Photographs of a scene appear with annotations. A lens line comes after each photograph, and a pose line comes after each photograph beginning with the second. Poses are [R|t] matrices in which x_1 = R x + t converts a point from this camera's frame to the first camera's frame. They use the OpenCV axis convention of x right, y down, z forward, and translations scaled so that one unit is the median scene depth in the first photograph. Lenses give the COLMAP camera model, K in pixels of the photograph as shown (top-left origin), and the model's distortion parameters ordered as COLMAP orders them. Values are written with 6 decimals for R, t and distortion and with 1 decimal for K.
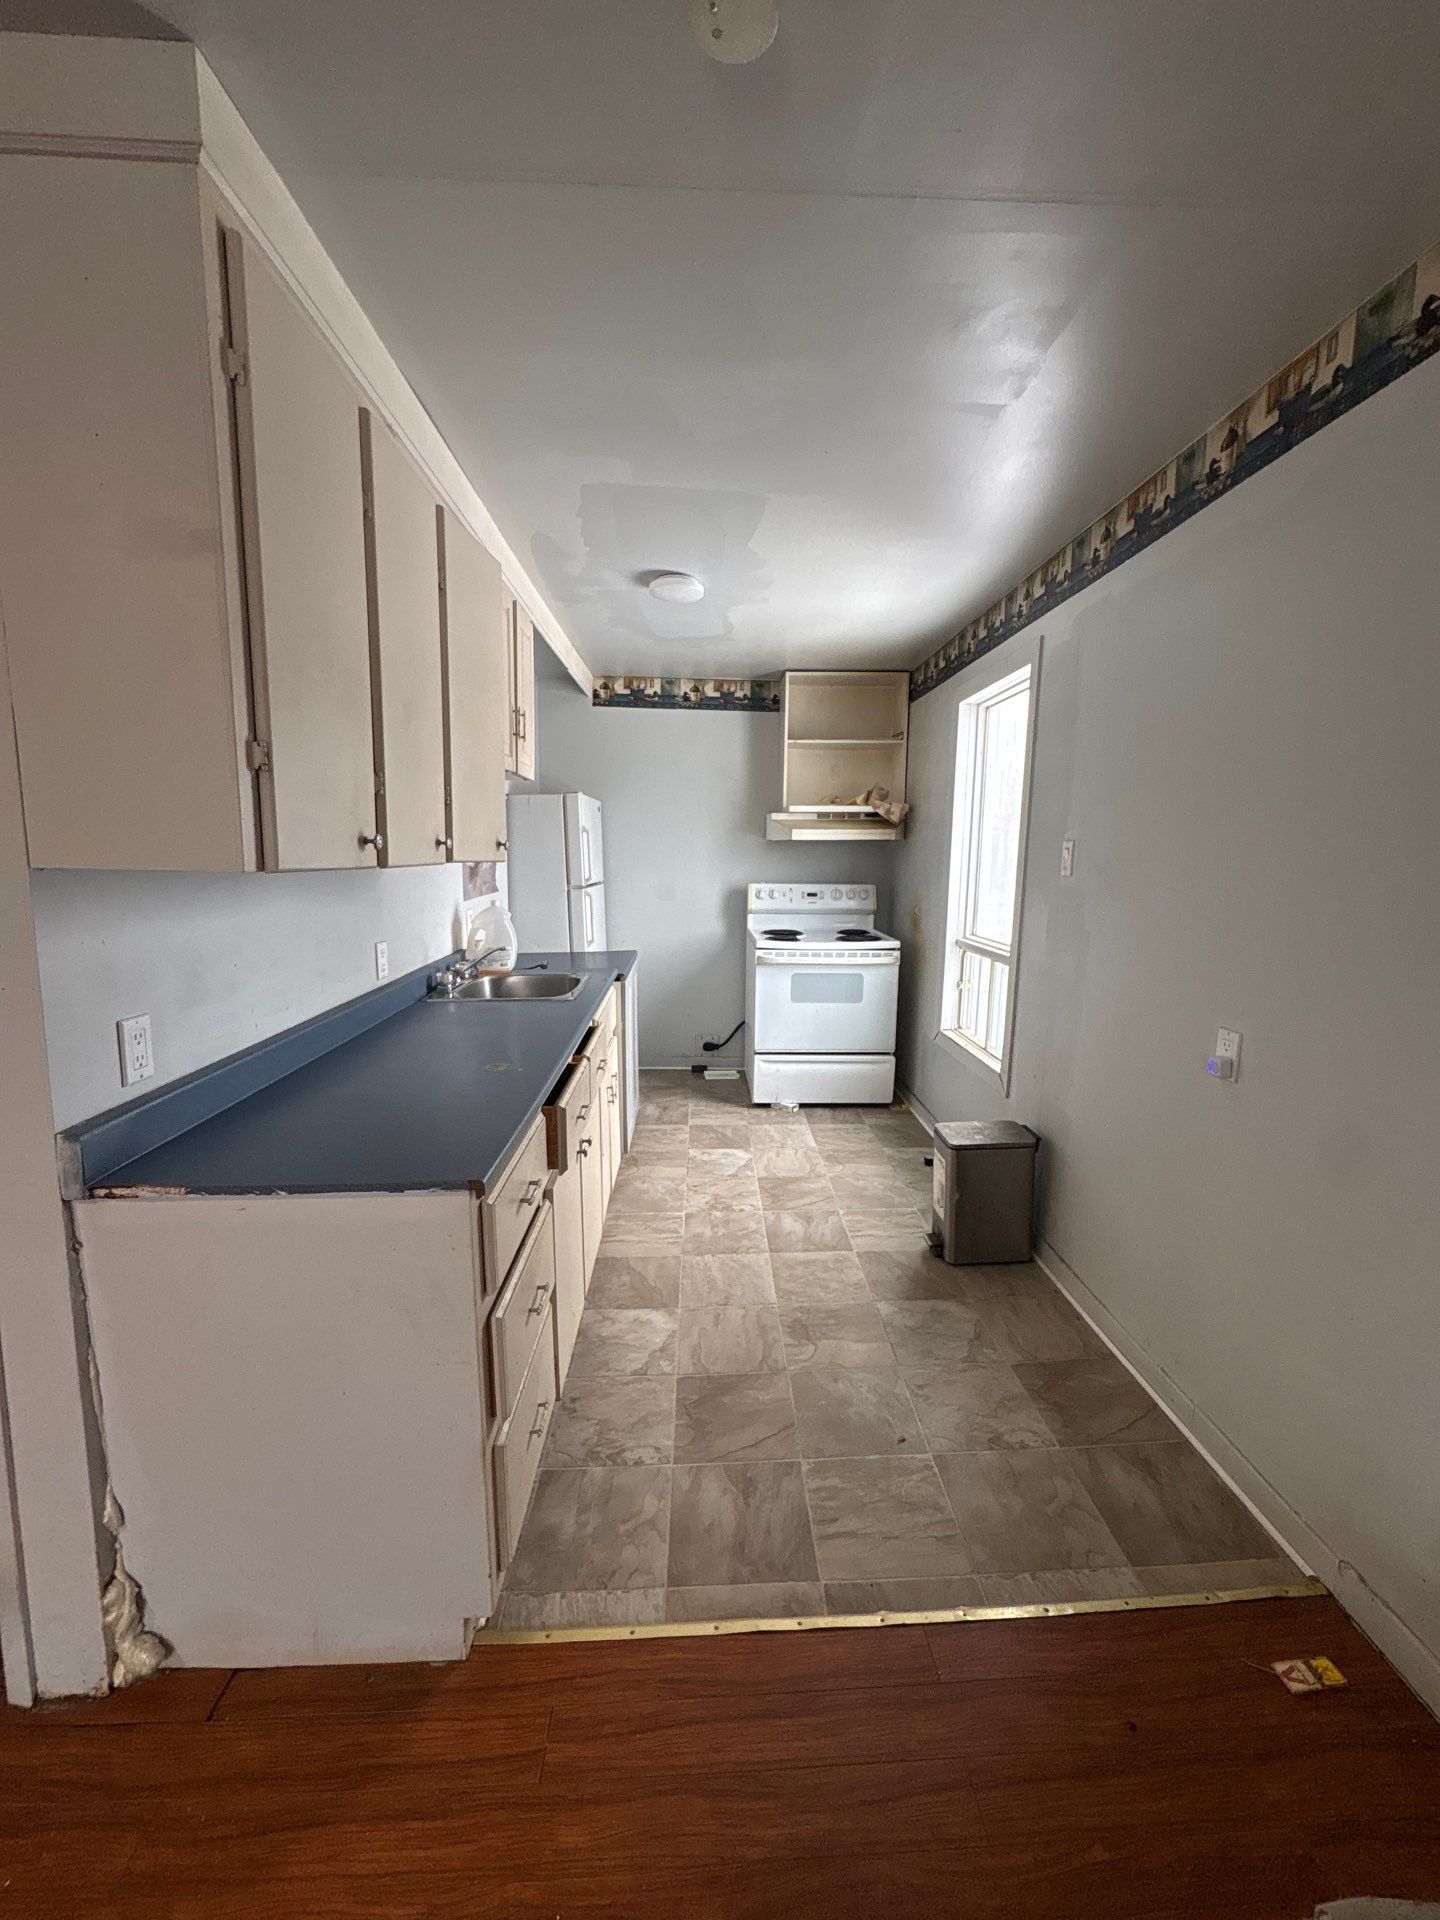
lens RADIAL K [[768.8, 0, 724.5], [0, 768.8, 957.7], [0, 0, 1]] dist [0.000078, -0.000167]
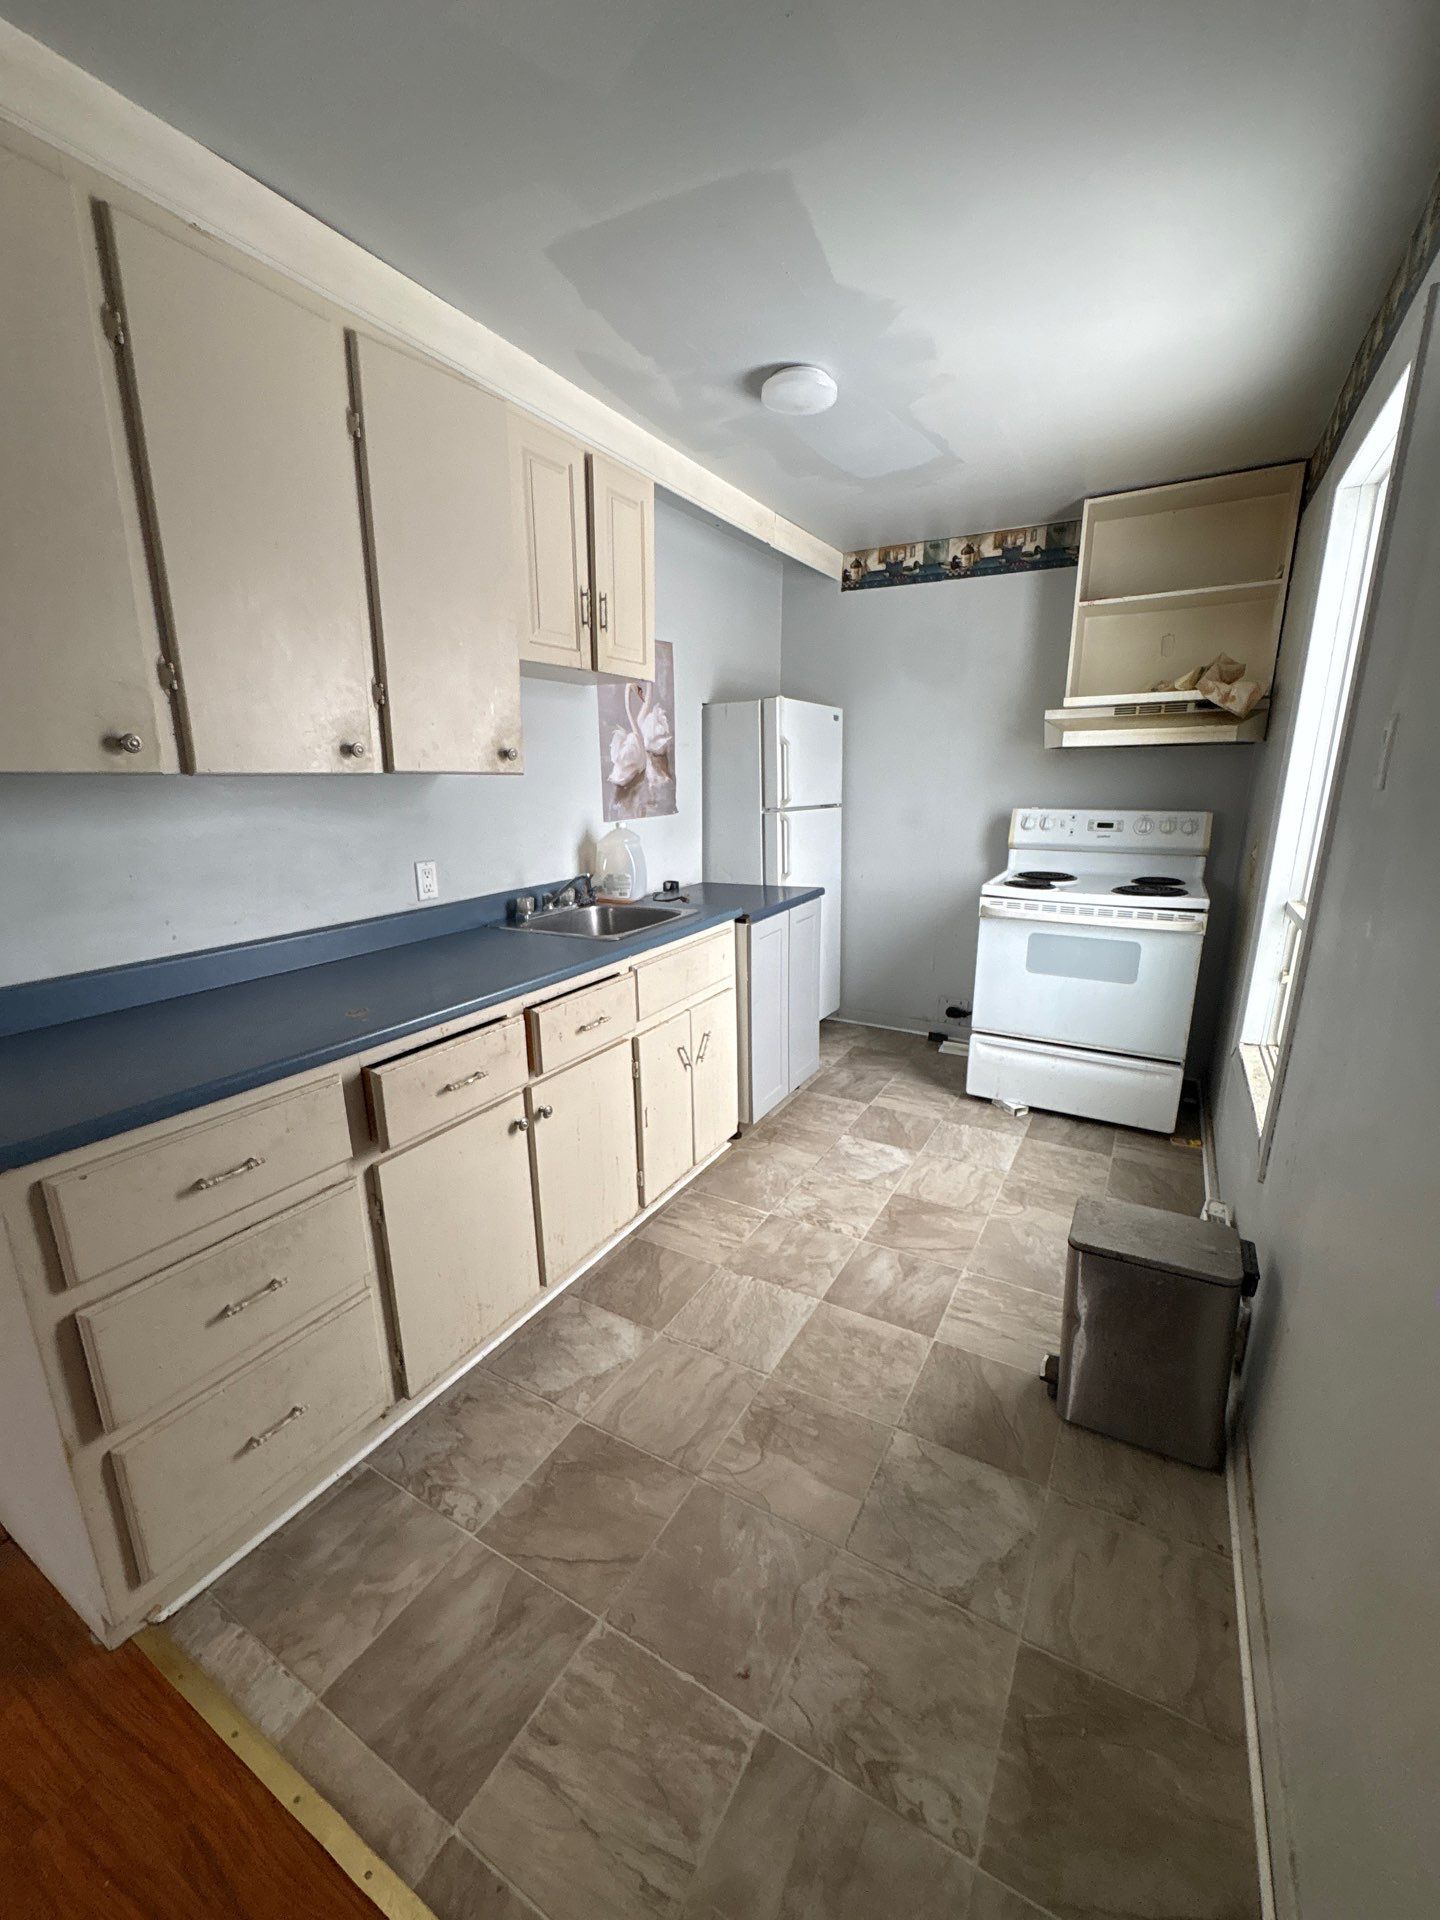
lens RADIAL K [[768.8, 0, 722.7], [0, 768.8, 961.4], [0, 0, 1]] dist [0.000078, -0.000167]
pose [[0.847262, 0.112807, -0.519058, 0.262284], [-0.062775, 0.991606, 0.113038, -0.019733], [0.527452, -0.063189, 0.847232, 0.262359]]
